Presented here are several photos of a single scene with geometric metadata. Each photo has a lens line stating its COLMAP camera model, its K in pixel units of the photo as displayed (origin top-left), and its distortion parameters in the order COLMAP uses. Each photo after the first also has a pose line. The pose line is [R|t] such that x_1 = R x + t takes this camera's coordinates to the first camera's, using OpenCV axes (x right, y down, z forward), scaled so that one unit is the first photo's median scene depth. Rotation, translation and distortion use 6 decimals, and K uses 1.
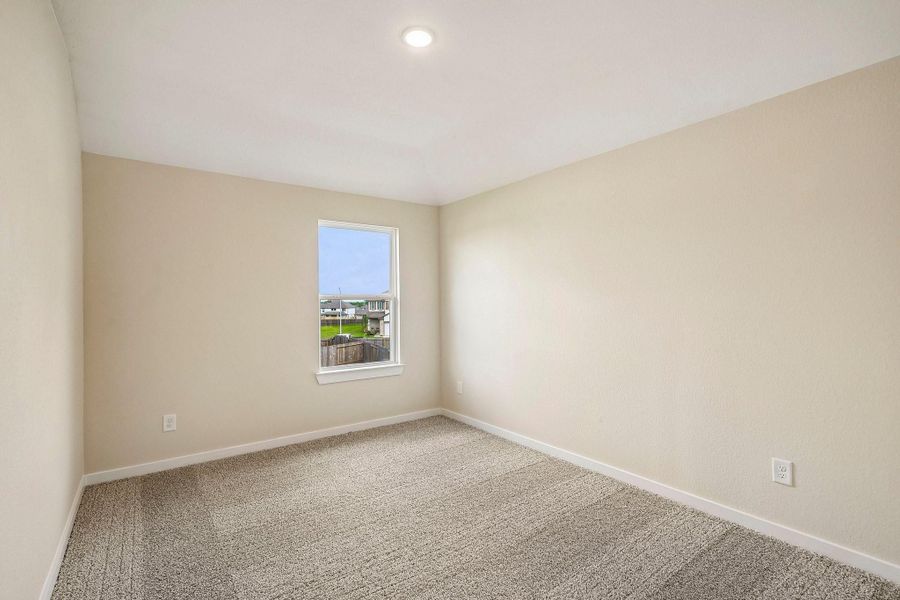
lens RADIAL K [[415.5, 0, 444.6], [0, 415.5, 299.6], [0, 0, 1]] dist [-0.006856, 0.000634]
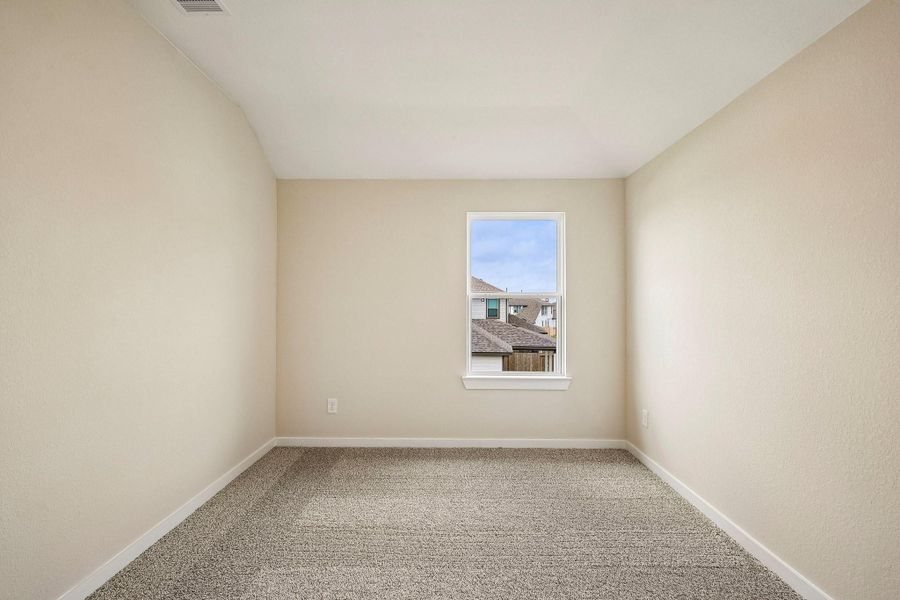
lens RADIAL K [[415.5, 0, 444.6], [0, 415.5, 299.6], [0, 0, 1]] dist [-0.006856, 0.000634]
pose [[0.800998, 0.004909, -0.598647, 0.216077], [-0.006150, 0.999981, -0.000030, 0.003644], [0.598635, 0.003706, 0.801013, 0.224355]]
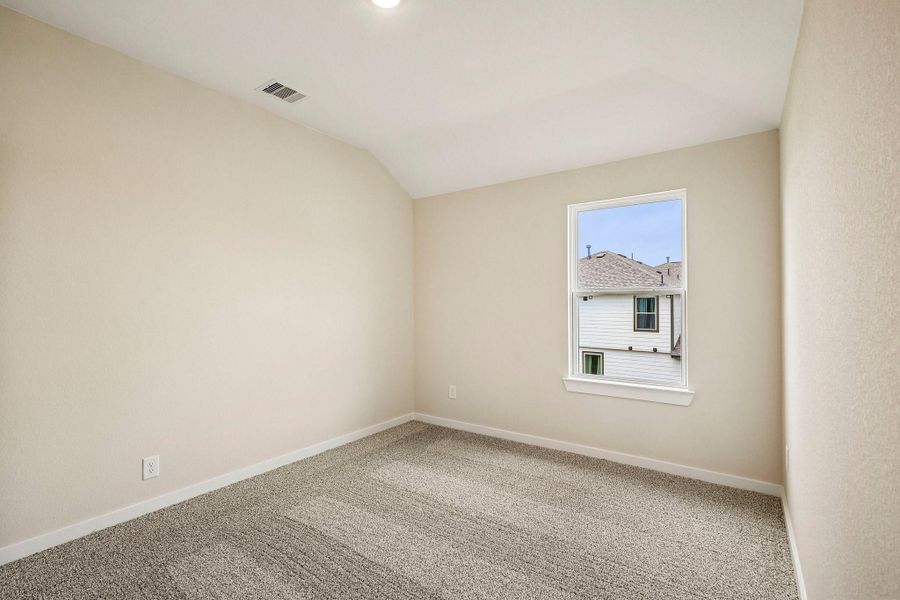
lens RADIAL K [[415.5, 0, 444.6], [0, 415.5, 299.6], [0, 0, 1]] dist [-0.006856, 0.000634]
pose [[0.315298, 0.001893, -0.948991, 0.455100], [0.004828, 0.999982, 0.003599, 0.004585], [0.948980, -0.005716, 0.315283, 0.471474]]
